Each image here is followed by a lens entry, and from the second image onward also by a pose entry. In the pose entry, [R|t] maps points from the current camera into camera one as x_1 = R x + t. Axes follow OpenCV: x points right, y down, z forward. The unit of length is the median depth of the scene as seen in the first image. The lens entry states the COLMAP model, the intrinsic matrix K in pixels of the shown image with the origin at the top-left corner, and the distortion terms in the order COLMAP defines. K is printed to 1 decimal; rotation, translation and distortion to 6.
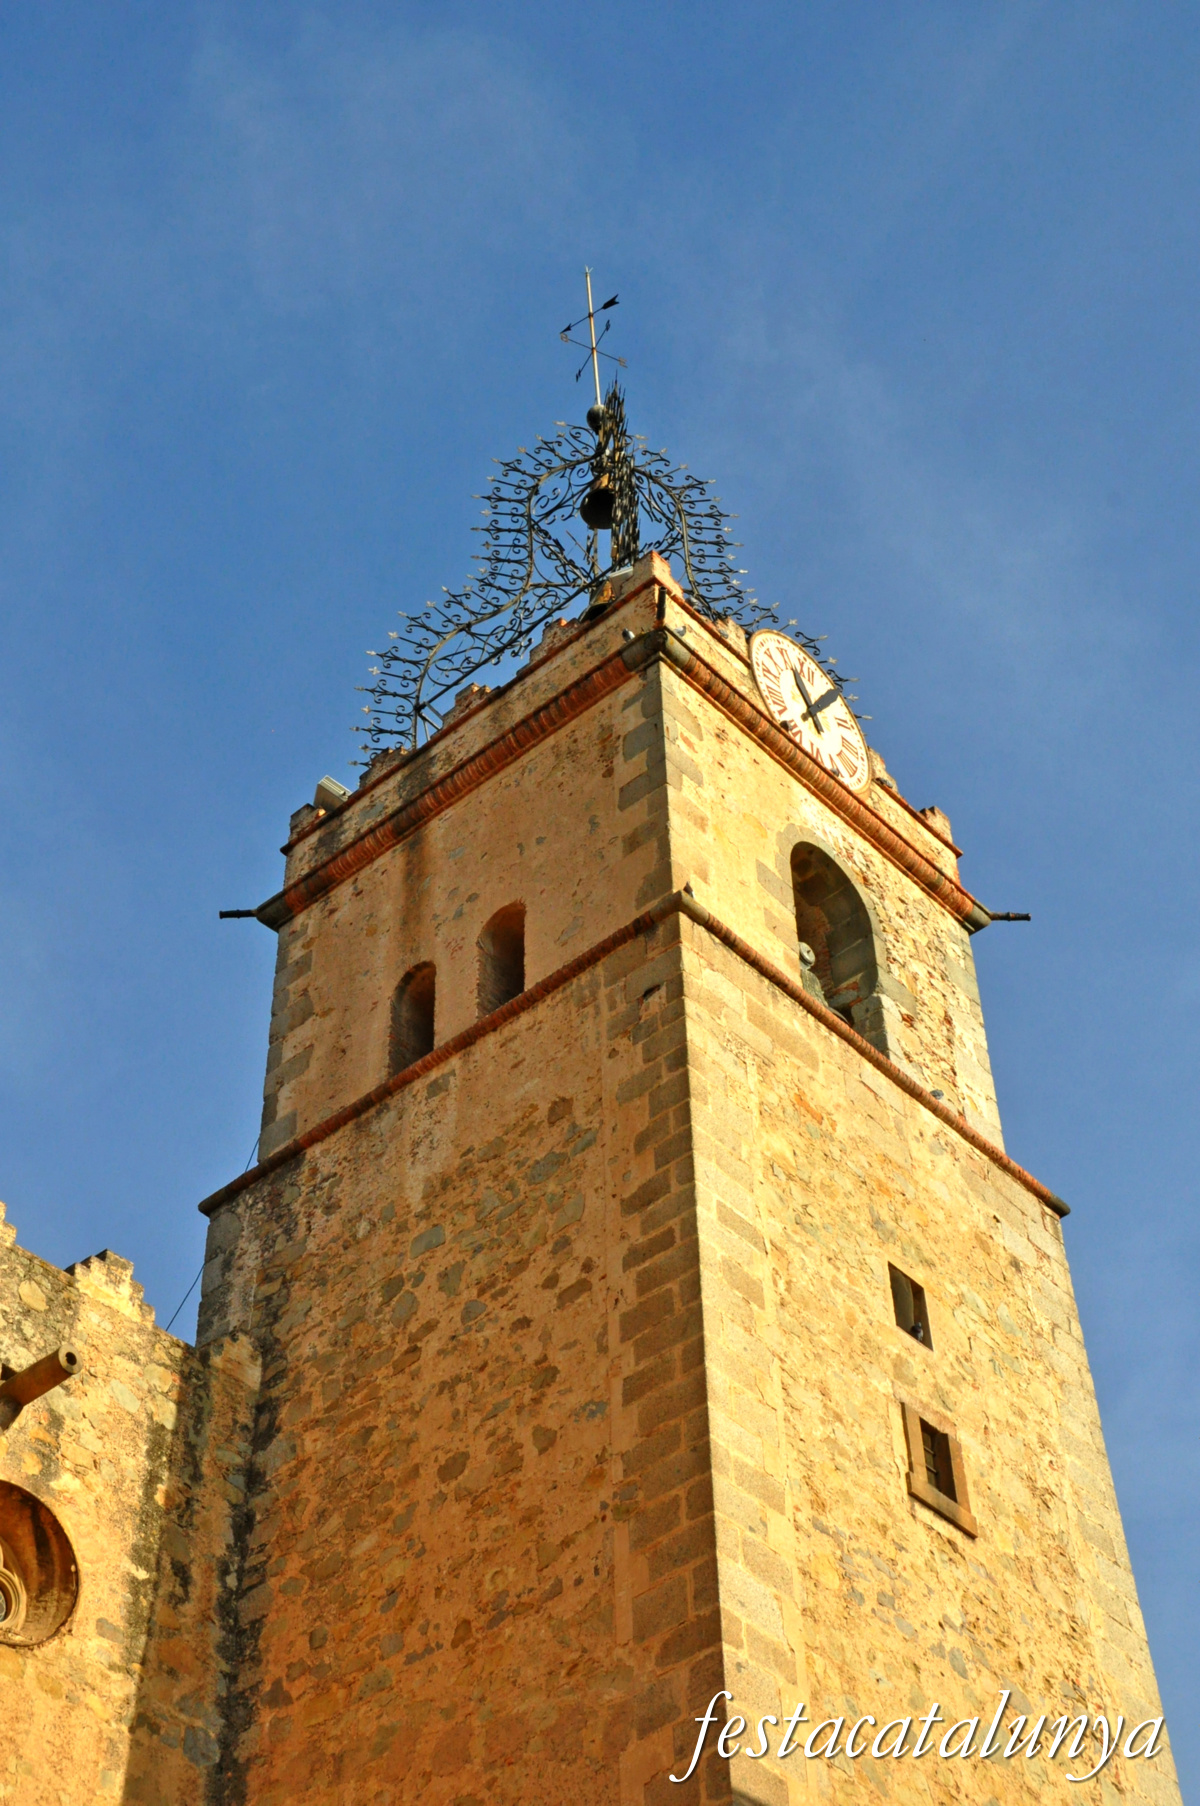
lens RADIAL K [[2736.5, 0, 569.4], [0, 2736.5, 894.9], [0, 0, 1]] dist [0.231354, 0.000000]
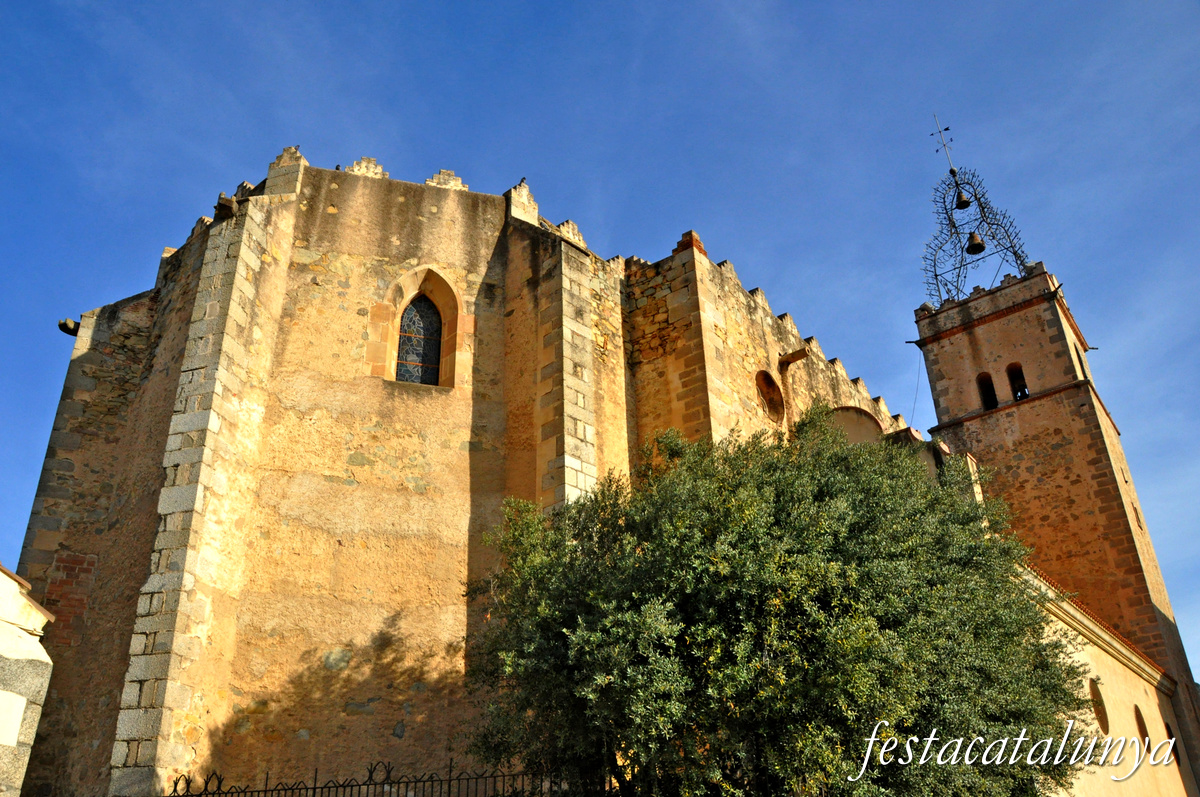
lens RADIAL K [[941.7, 0, 594.9], [0, 941.7, 419.3], [0, 0, 1]] dist [-0.131040, 0.070650]
pose [[0.998029, 0.017667, 0.060221, -5.959667], [-0.036117, 0.946422, 0.320906, -2.722590], [-0.051325, -0.322448, 0.945195, -2.146175]]
